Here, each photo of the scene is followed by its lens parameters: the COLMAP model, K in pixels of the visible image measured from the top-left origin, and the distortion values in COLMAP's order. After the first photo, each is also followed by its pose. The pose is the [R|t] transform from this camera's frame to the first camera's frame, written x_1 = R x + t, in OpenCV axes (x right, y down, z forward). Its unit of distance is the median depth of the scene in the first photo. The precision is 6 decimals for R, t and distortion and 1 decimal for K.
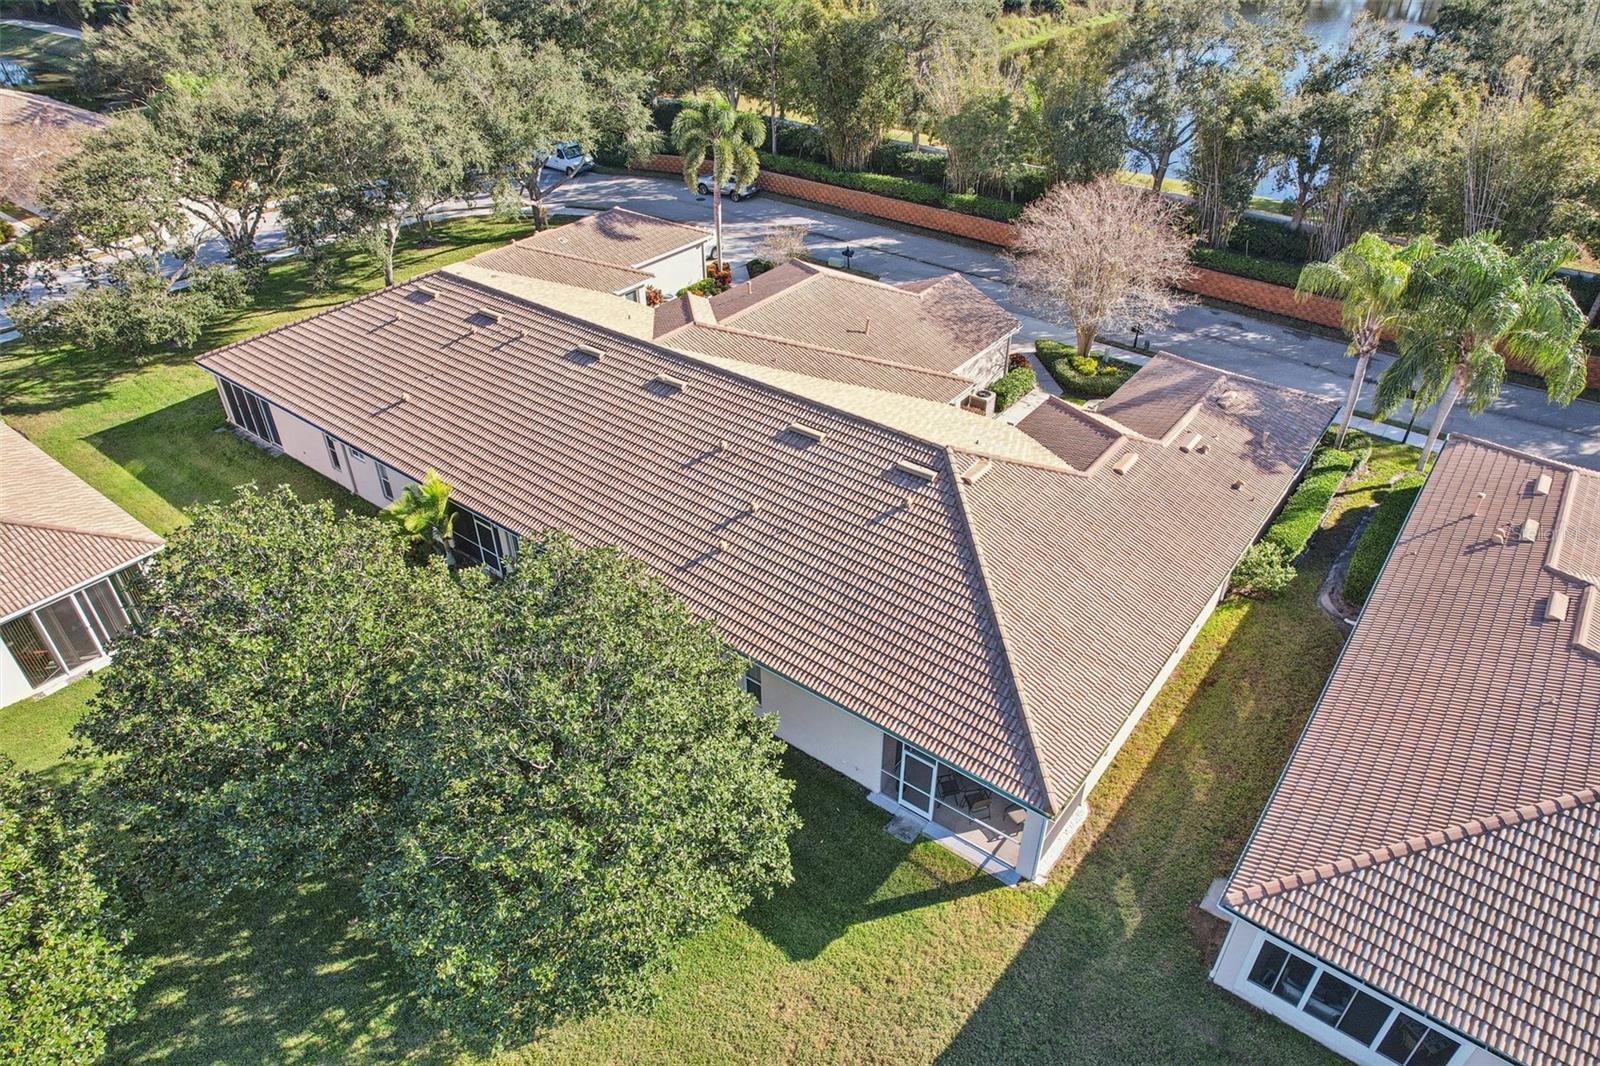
lens RADIAL K [[1027.5, 0, 803.3], [0, 1027.5, 530.2], [0, 0, 1]] dist [0.035198, 0.014859]
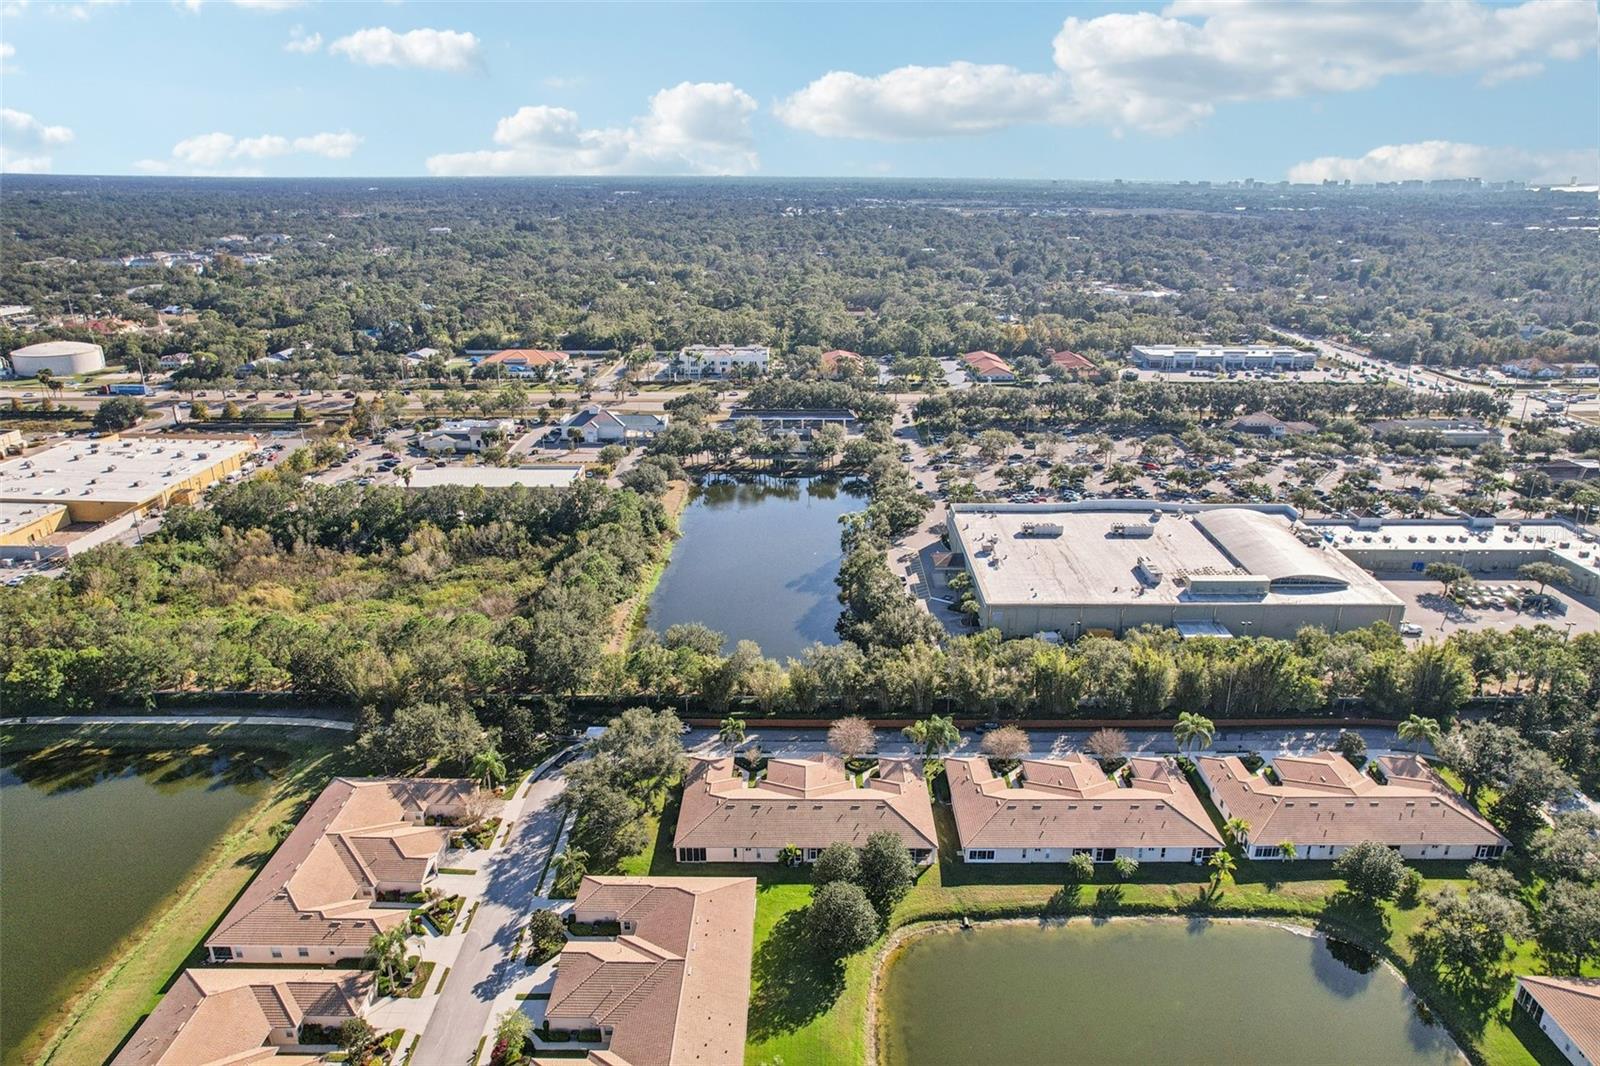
lens RADIAL K [[1027.5, 0, 796.1], [0, 1027.5, 535.6], [0, 0, 1]] dist [0.035198, 0.014859]
pose [[0.809426, -0.193523, 0.554416, -3.485980], [0.343744, 0.921621, -0.180154, -0.632009], [-0.476097, 0.336399, 0.812507, -4.244556]]
